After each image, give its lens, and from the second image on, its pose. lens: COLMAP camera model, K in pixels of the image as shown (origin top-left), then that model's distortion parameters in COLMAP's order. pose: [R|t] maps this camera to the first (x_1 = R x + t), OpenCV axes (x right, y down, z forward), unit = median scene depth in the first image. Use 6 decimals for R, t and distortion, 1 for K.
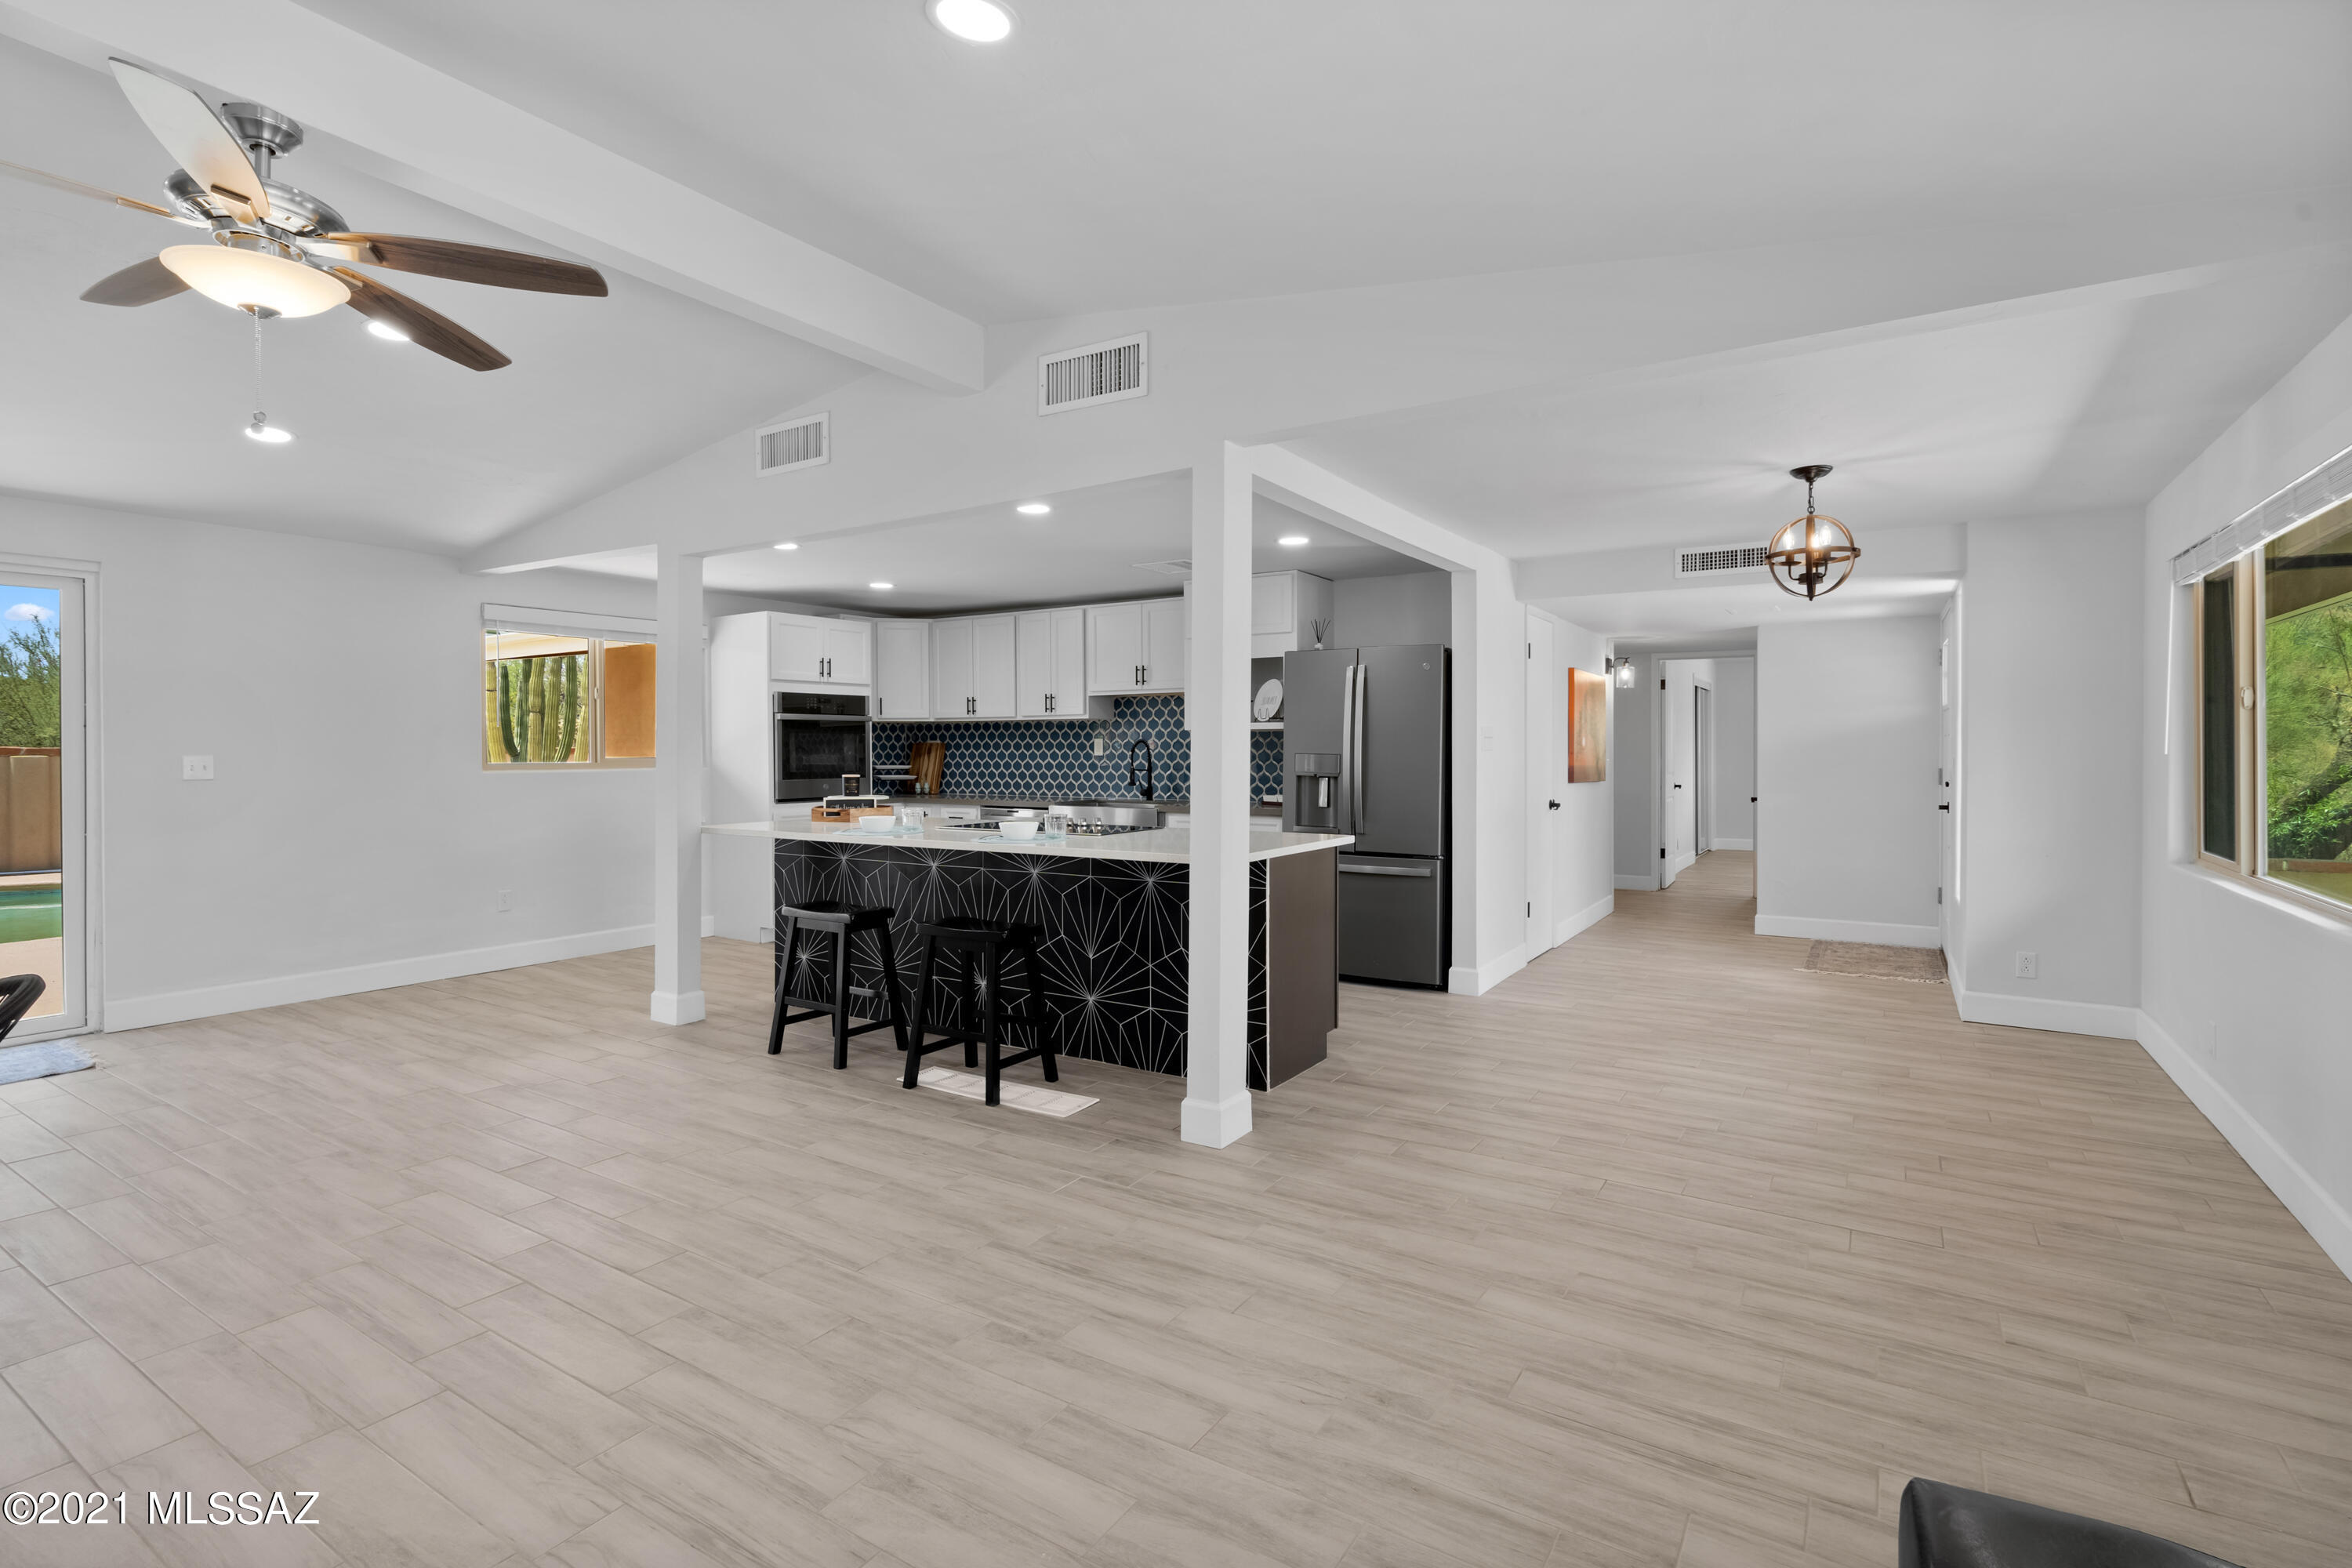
lens RADIAL K [[1099.7, 0, 1193.2], [0, 1099.7, 746.8], [0, 0, 1]] dist [-0.001280, -0.000281]
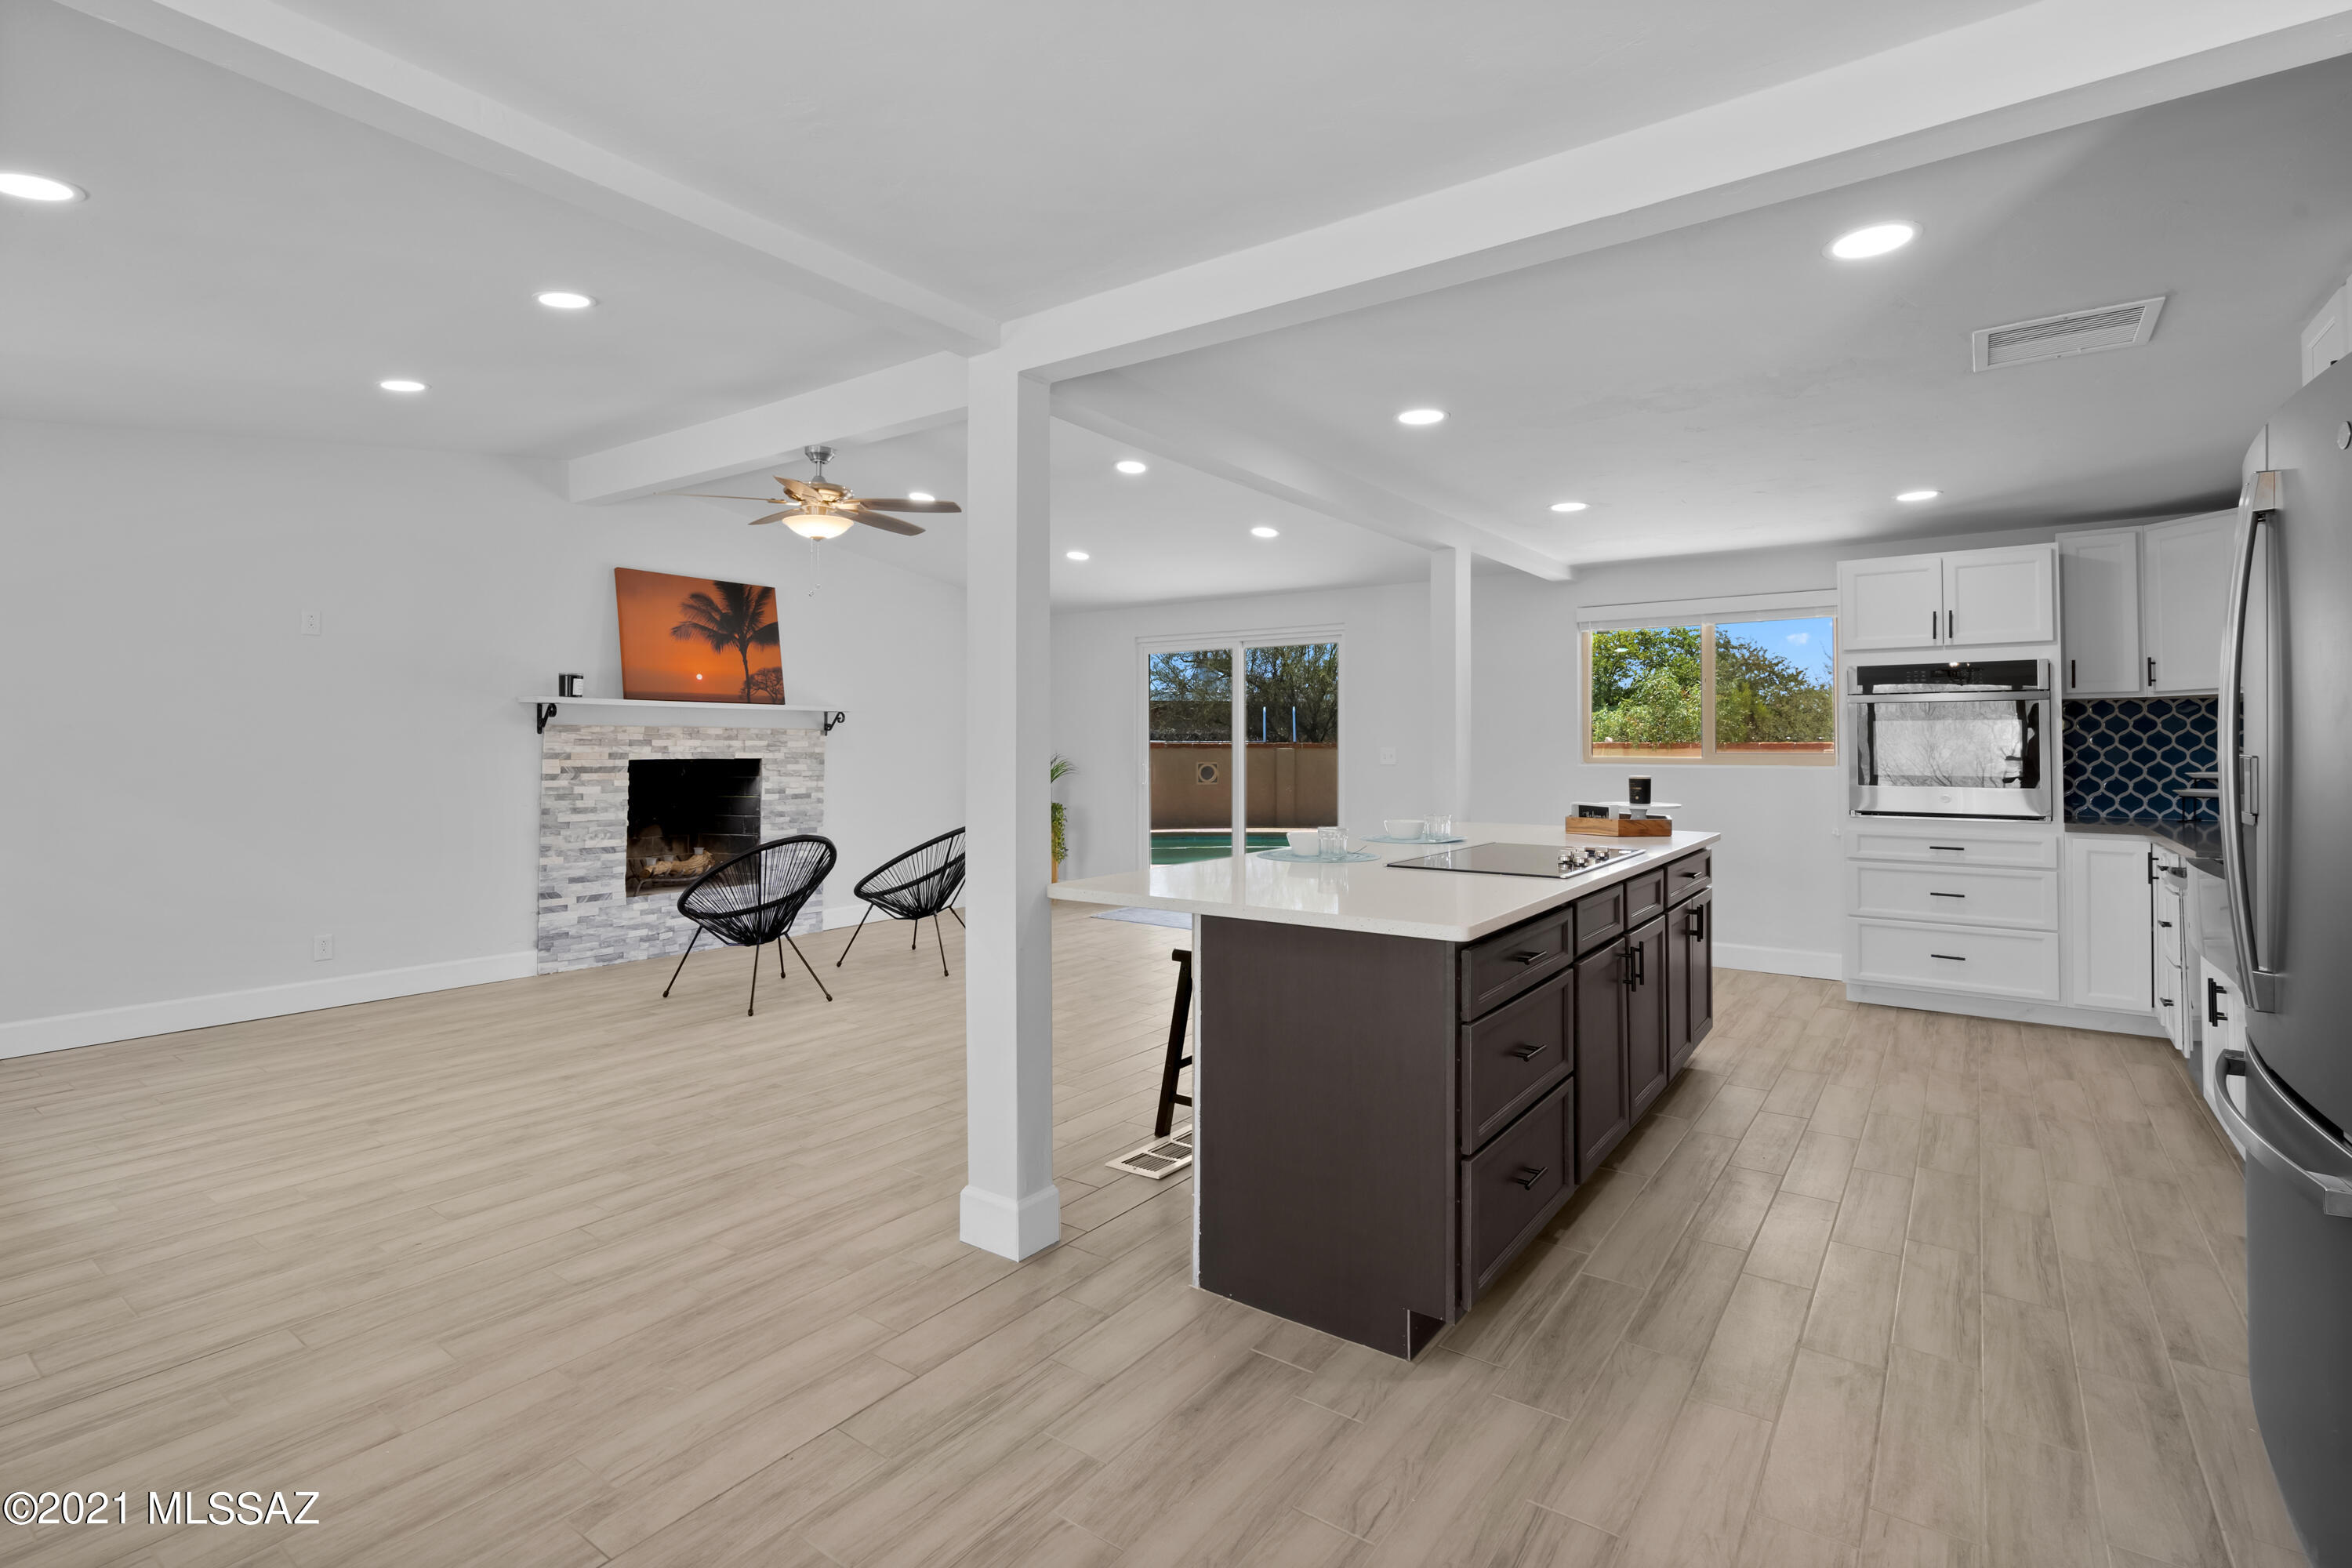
lens RADIAL K [[1099.7, 0, 1177.1], [0, 1099.7, 761.0], [0, 0, 1]] dist [-0.001280, -0.000281]
pose [[-0.063014, 0.013507, -0.997921, 0.510558], [0.002160, 0.999908, 0.013398, 0.001896], [0.998010, -0.001312, -0.063037, 0.756443]]
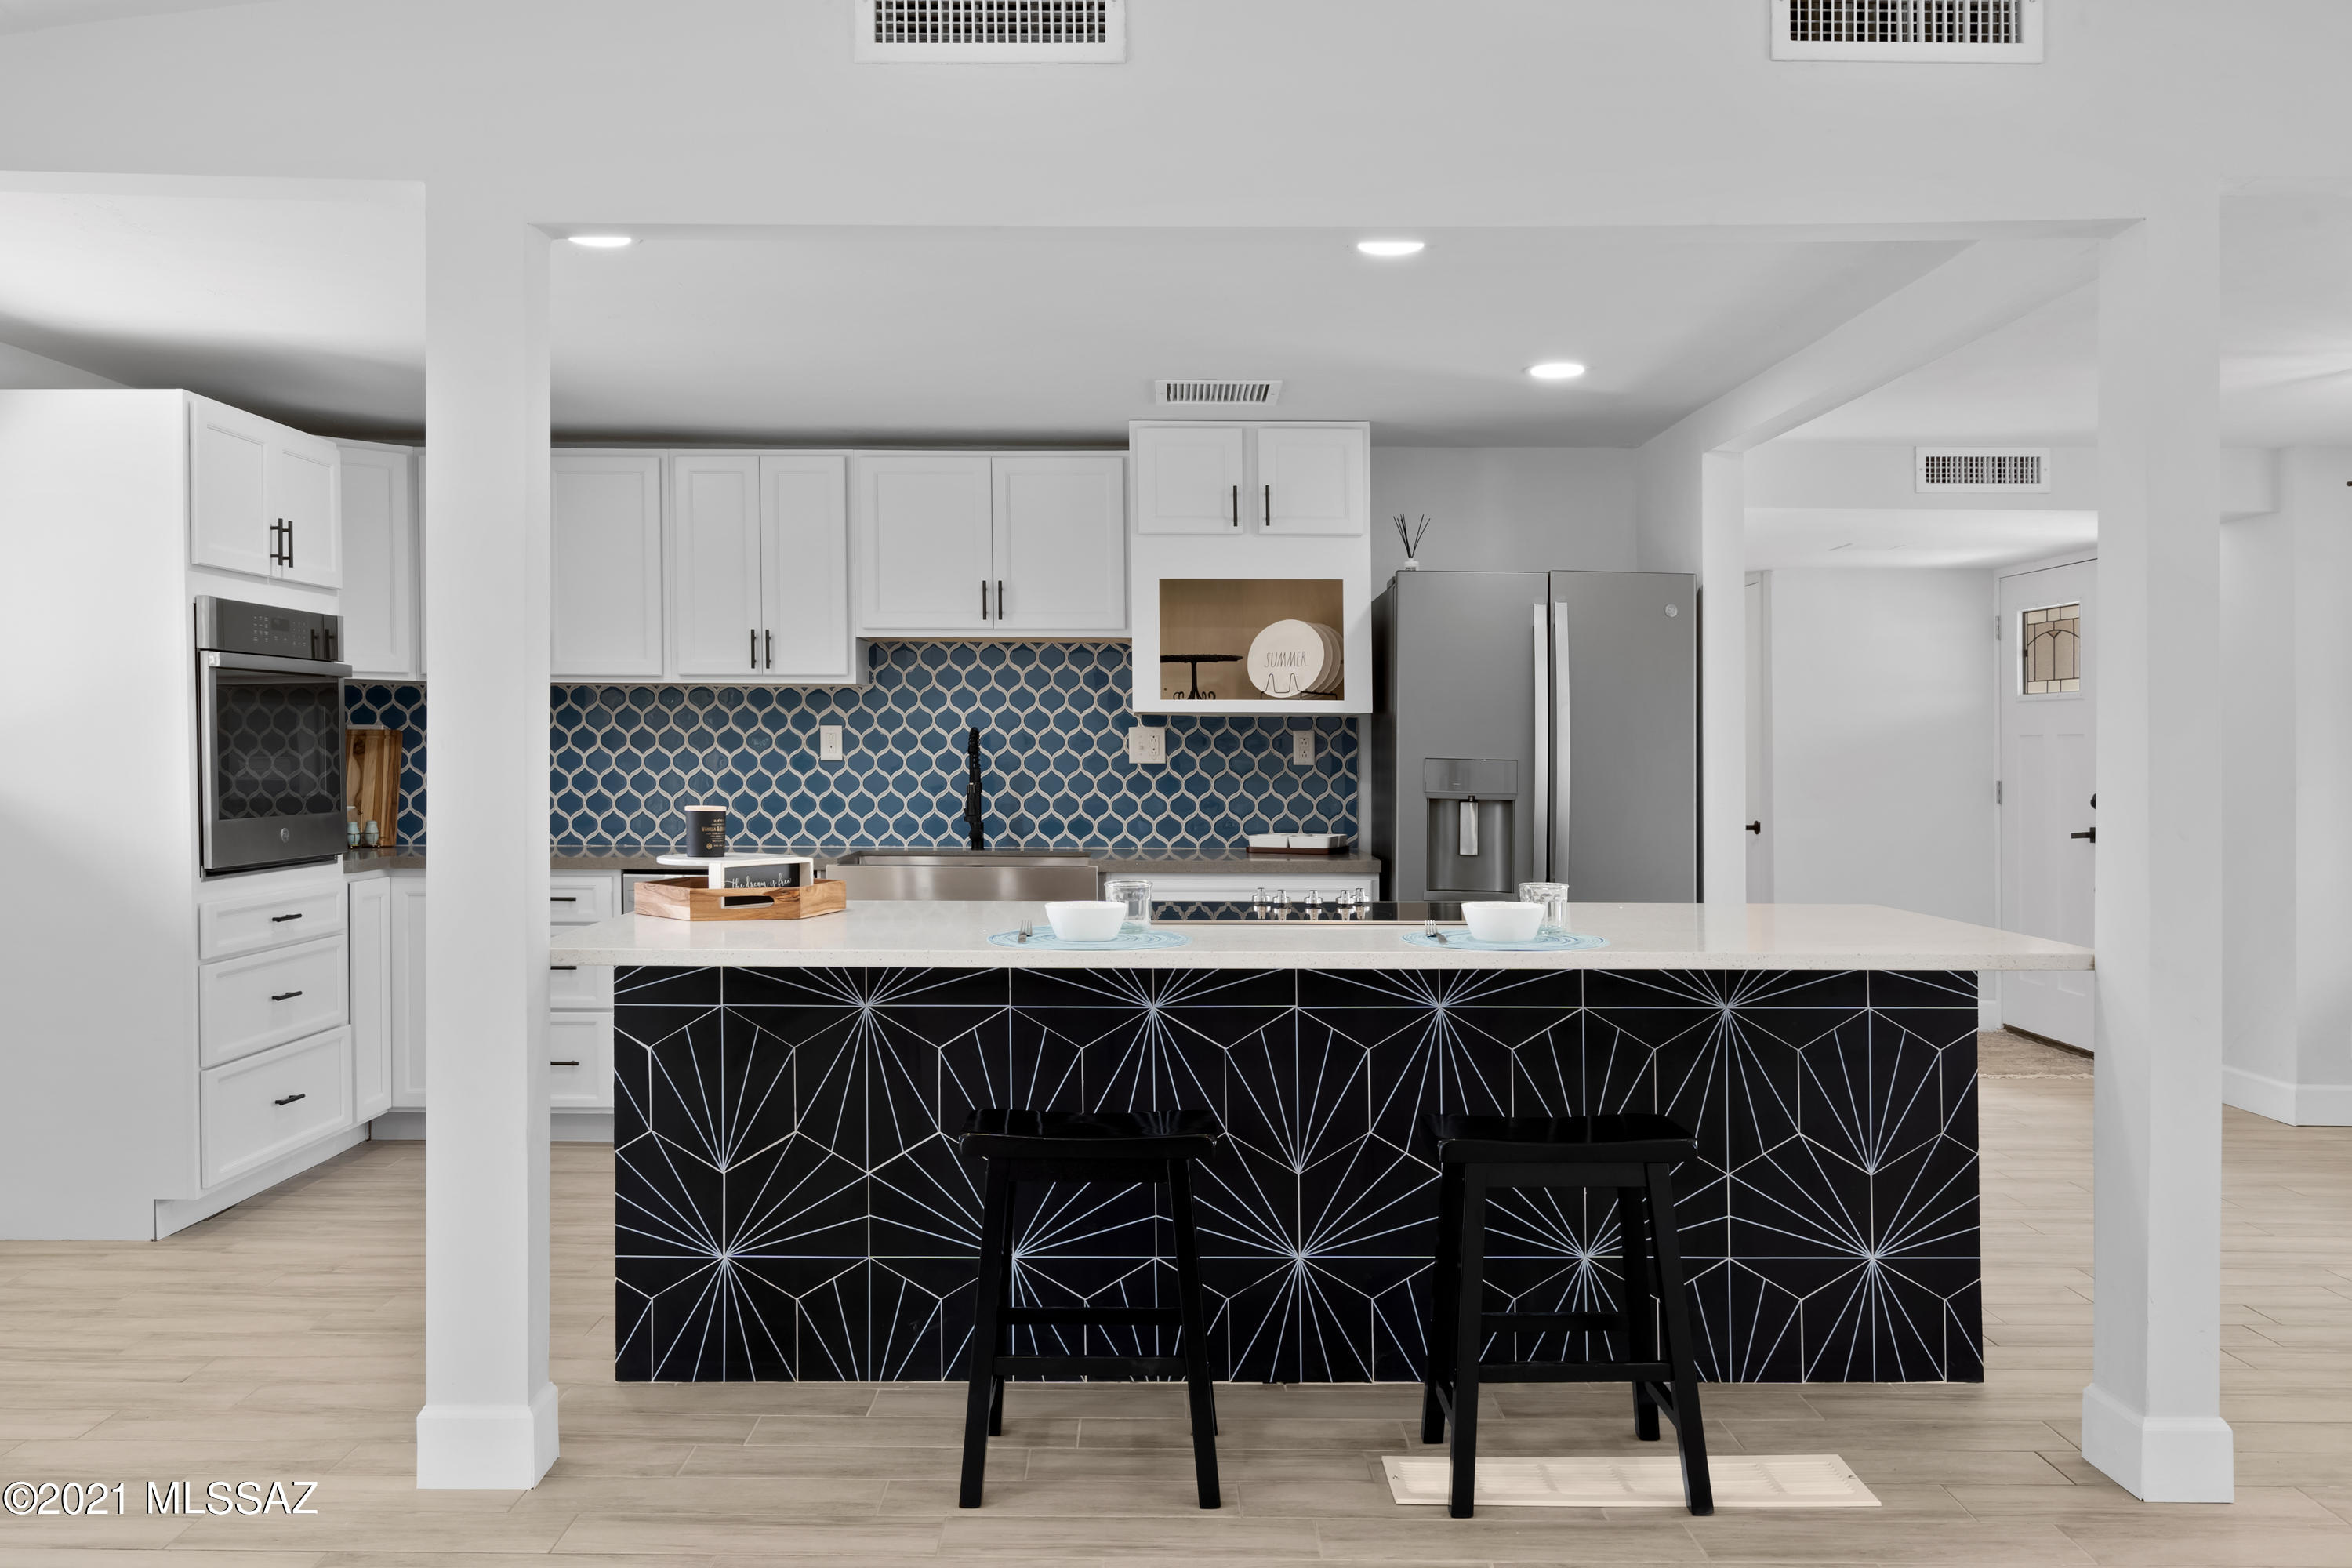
lens RADIAL K [[1817.6, 0, 1173.6], [0, 1817.6, 779.6], [0, 0, 1]] dist [0.009088, -0.004021]
pose [[0.847325, -0.003180, 0.531065, -0.557980], [-0.007369, 0.999815, 0.017744, 0.001944], [-0.531023, -0.018948, 0.847145, 0.335279]]
